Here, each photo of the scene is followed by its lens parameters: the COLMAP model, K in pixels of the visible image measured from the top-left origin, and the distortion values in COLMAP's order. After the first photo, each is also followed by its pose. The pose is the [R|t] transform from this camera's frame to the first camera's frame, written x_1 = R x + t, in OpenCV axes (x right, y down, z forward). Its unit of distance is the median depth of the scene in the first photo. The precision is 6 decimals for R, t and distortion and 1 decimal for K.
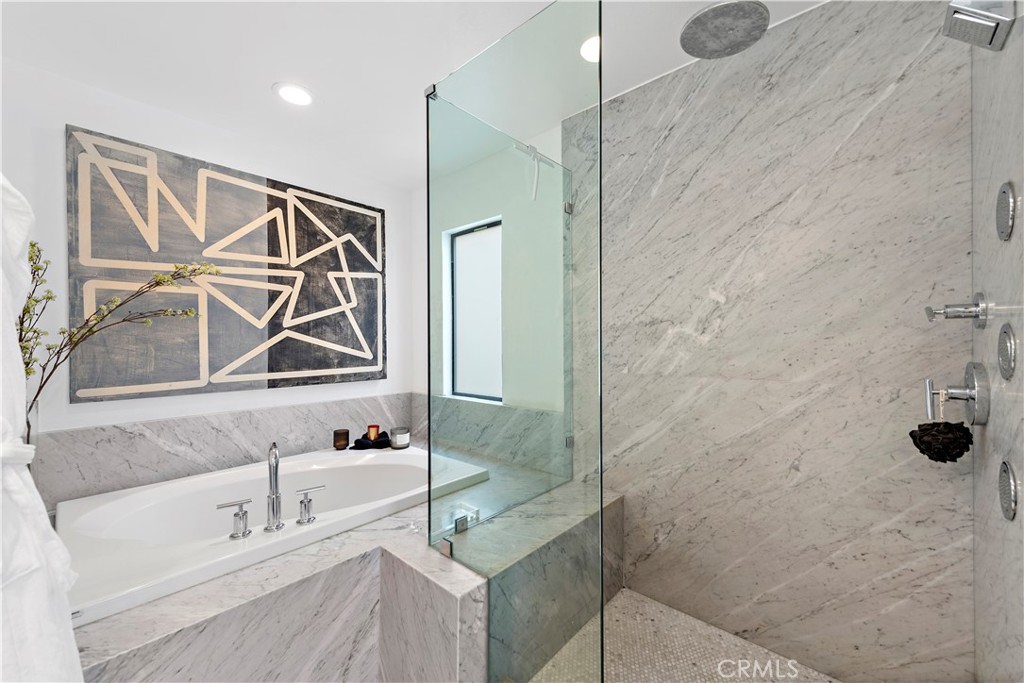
lens RADIAL K [[401.6, 0, 515.6], [0, 401.6, 343.2], [0, 0, 1]] dist [0.018259, -0.006647]
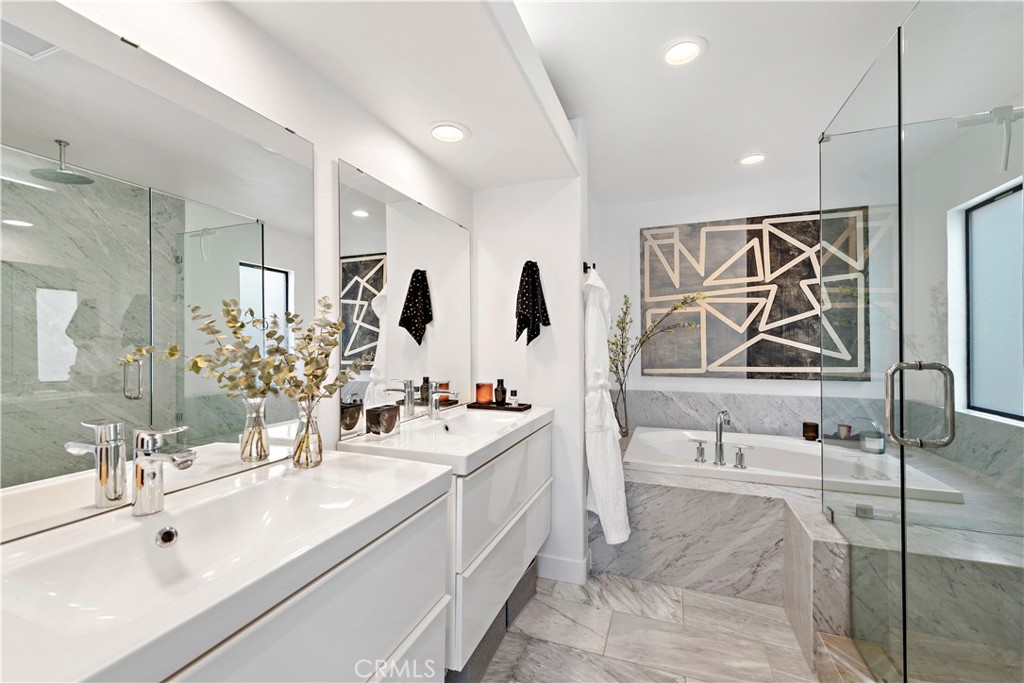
lens RADIAL K [[408.3, 0, 517.7], [0, 408.3, 344.2], [0, 0, 1]] dist [0.002380, -0.000107]
pose [[0.368166, 0.002707, -0.929756, 0.354081], [-0.001012, 0.999996, 0.002511, -0.001985], [0.929760, 0.000016, 0.368167, -0.179775]]
